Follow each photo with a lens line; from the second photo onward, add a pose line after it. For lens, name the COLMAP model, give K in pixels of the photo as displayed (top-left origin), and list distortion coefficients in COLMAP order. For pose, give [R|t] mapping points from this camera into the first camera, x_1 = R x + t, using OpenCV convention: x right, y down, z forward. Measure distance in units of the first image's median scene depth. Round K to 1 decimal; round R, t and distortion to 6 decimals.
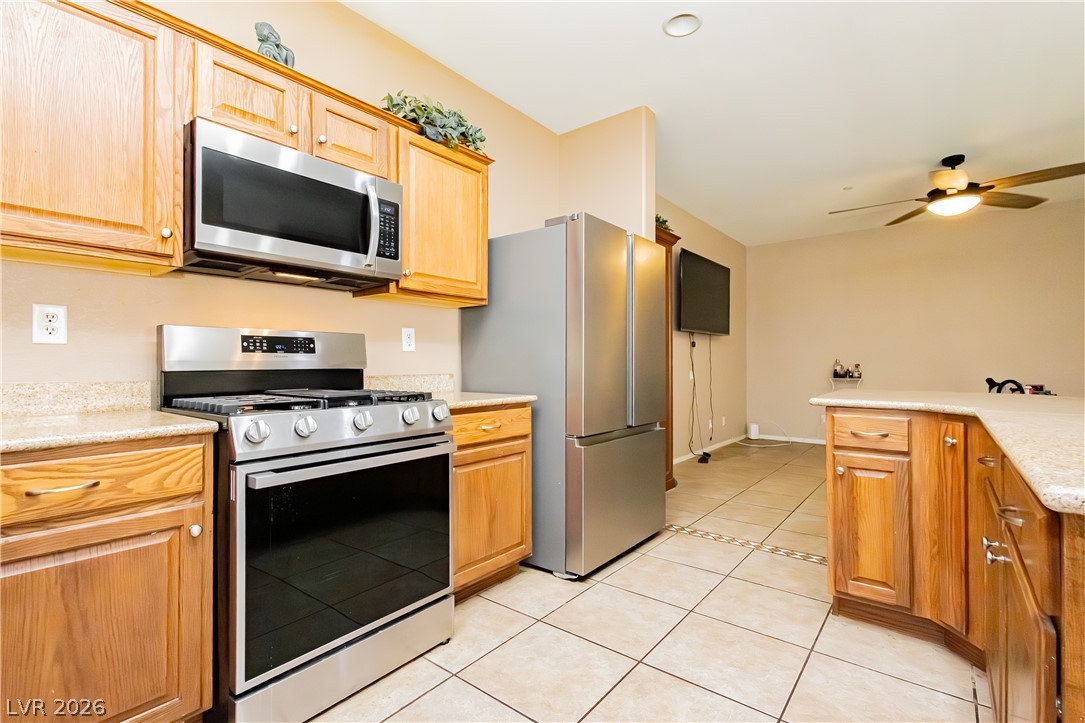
lens RADIAL K [[509.9, 0, 549.5], [0, 509.9, 356.9], [0, 0, 1]] dist [0.002614, 0.000839]
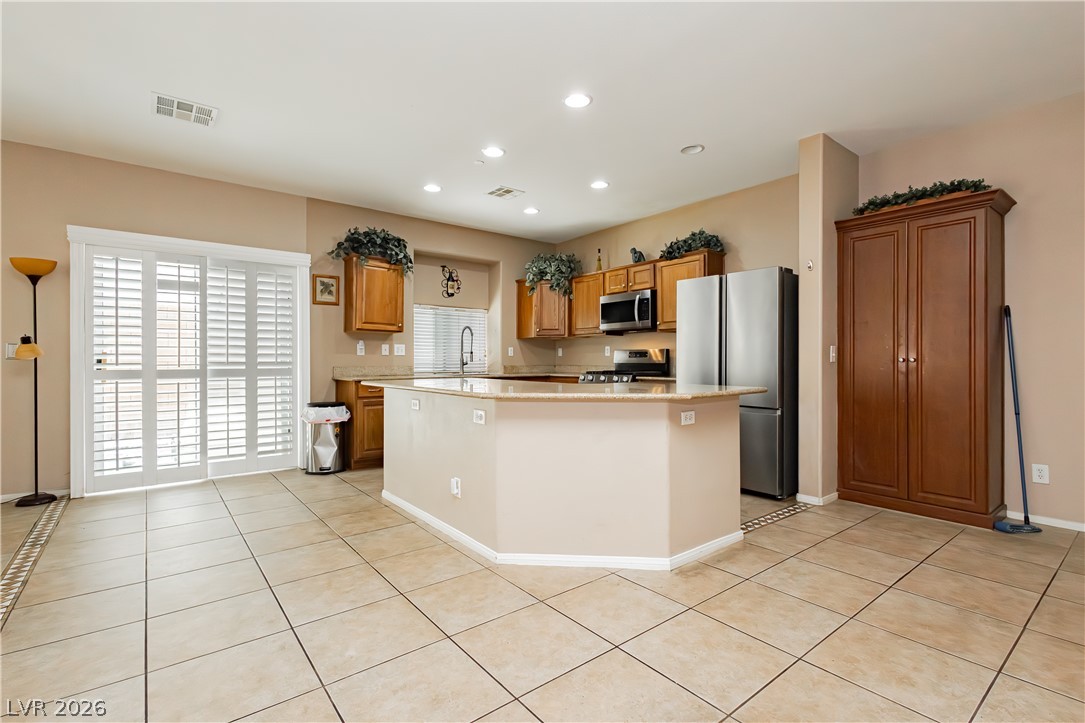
lens RADIAL K [[509.9, 0, 544.1], [0, 509.9, 359.6], [0, 0, 1]] dist [0.002614, 0.000839]
pose [[-0.236380, 0.001849, -0.971659, 2.344068], [0.011955, 0.999928, -0.001005, 0.001542], [0.971587, -0.011853, -0.236385, 1.127398]]
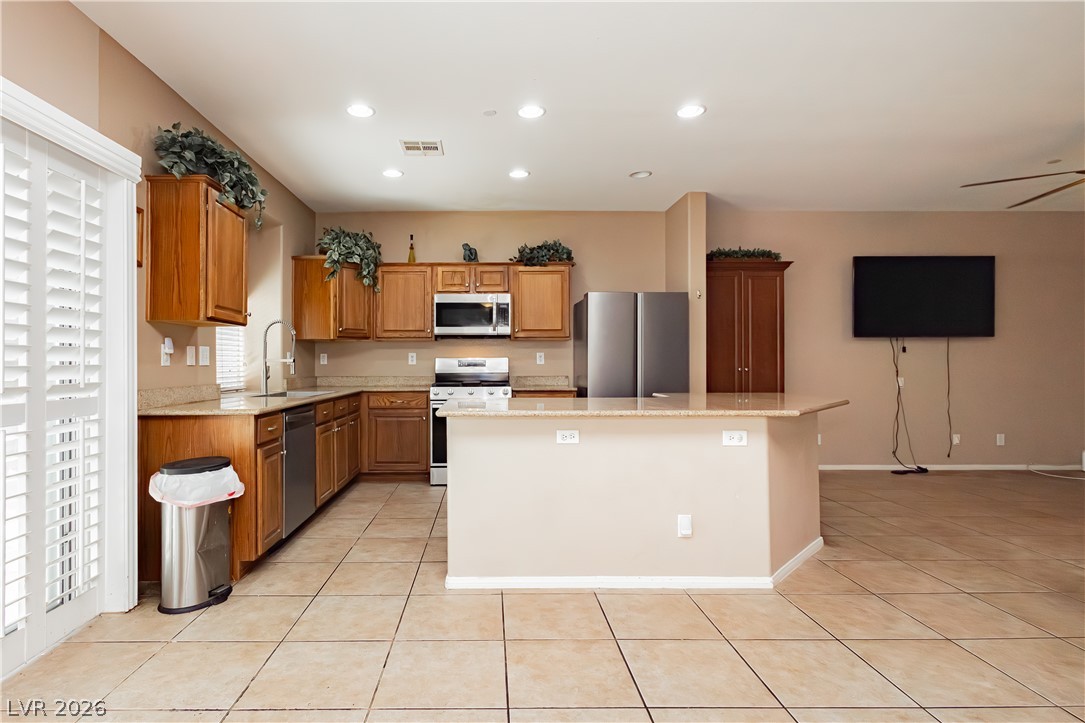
lens RADIAL K [[573.5, 0, 501.6], [0, 573.5, 360.5], [0, 0, 1]] dist [0.004743, -0.001554]
pose [[0.628884, -0.001050, -0.777499, 1.783954], [0.009286, 0.999938, 0.006160, -0.052650], [0.777444, -0.011094, 0.628855, -0.703076]]
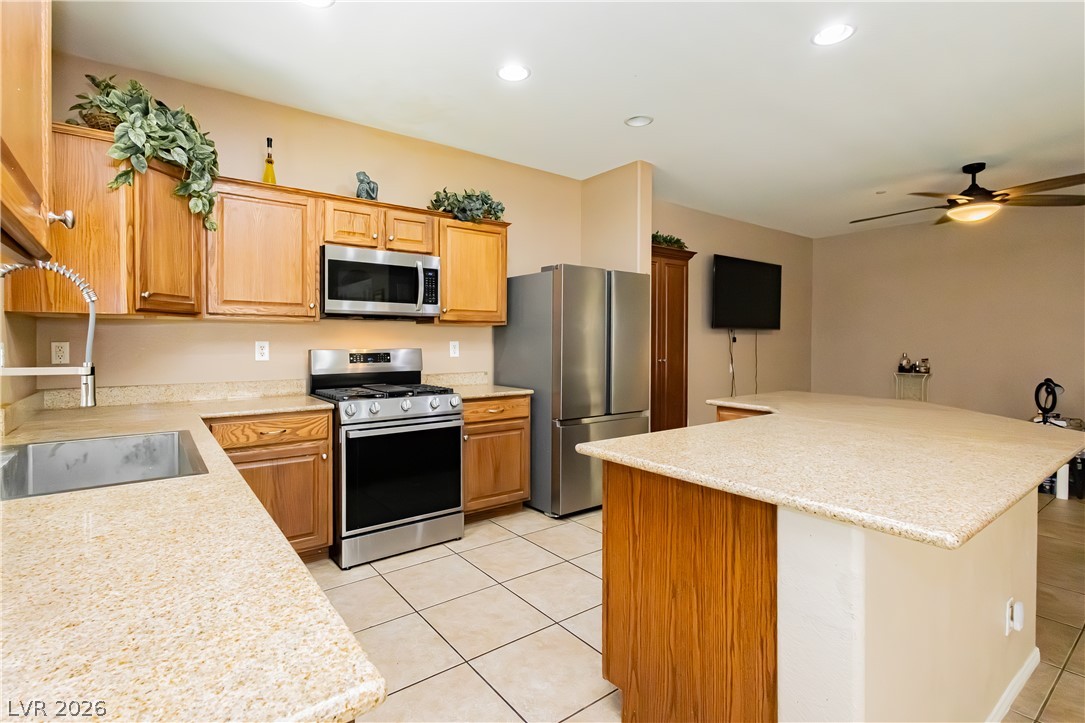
lens RADIAL K [[509.9, 0, 521.4], [0, 509.9, 347.9], [0, 0, 1]] dist [0.002614, 0.000839]
pose [[0.962724, 0.008654, -0.270346, 0.403927], [-0.001888, 0.999679, 0.025279, -0.097850], [0.270478, -0.023826, 0.962431, -0.488158]]
